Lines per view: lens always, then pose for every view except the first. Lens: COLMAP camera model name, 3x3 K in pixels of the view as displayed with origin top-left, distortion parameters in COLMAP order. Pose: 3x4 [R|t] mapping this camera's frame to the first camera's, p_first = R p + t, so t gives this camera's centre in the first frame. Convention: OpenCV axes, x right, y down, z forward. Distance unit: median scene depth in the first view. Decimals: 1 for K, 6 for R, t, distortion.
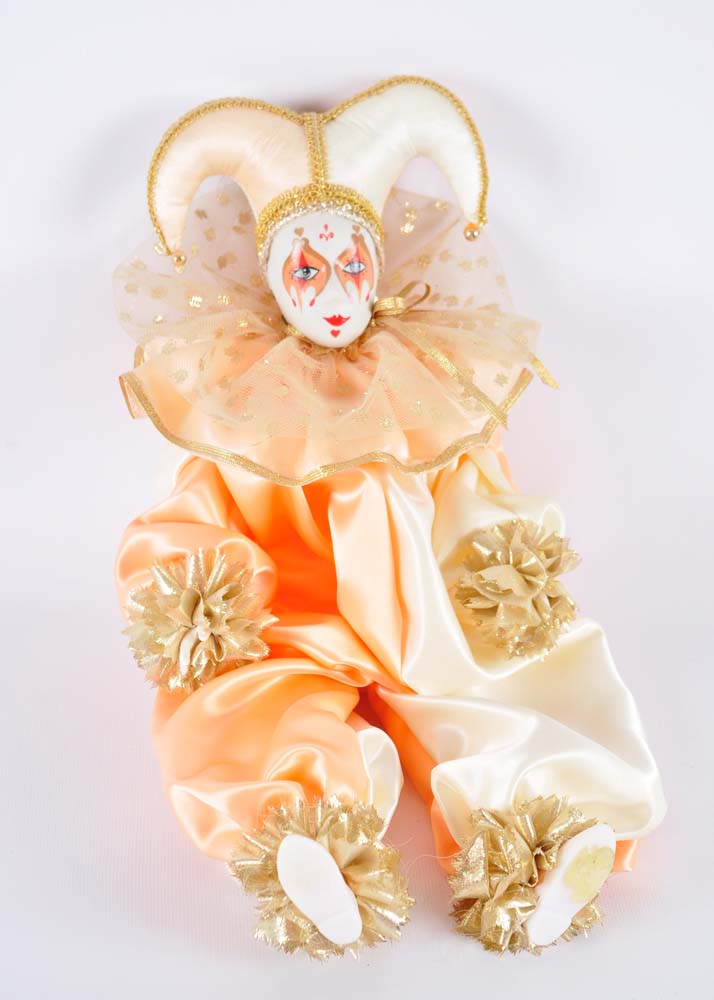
lens RADIAL K [[2345.0, 0, 357.0], [0, 2345.0, 500.0], [0, 0, 1]] dist [0.034900, 0.269620]
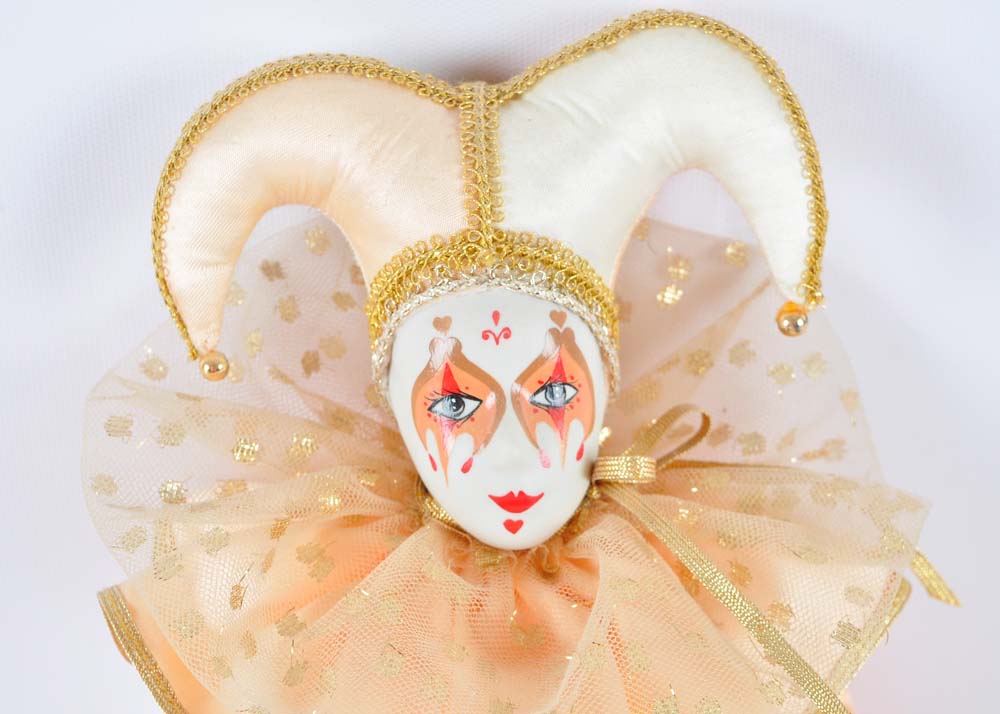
lens RADIAL K [[2345.0, 0, 500.0], [0, 2345.0, 357.0], [0, 0, 1]] dist [0.034900, 0.269620]
pose [[0.996030, 0.014585, -0.087811, 0.031103], [-0.014299, 0.999890, 0.003883, -0.108369], [0.087858, -0.002612, 0.996130, 0.498162]]
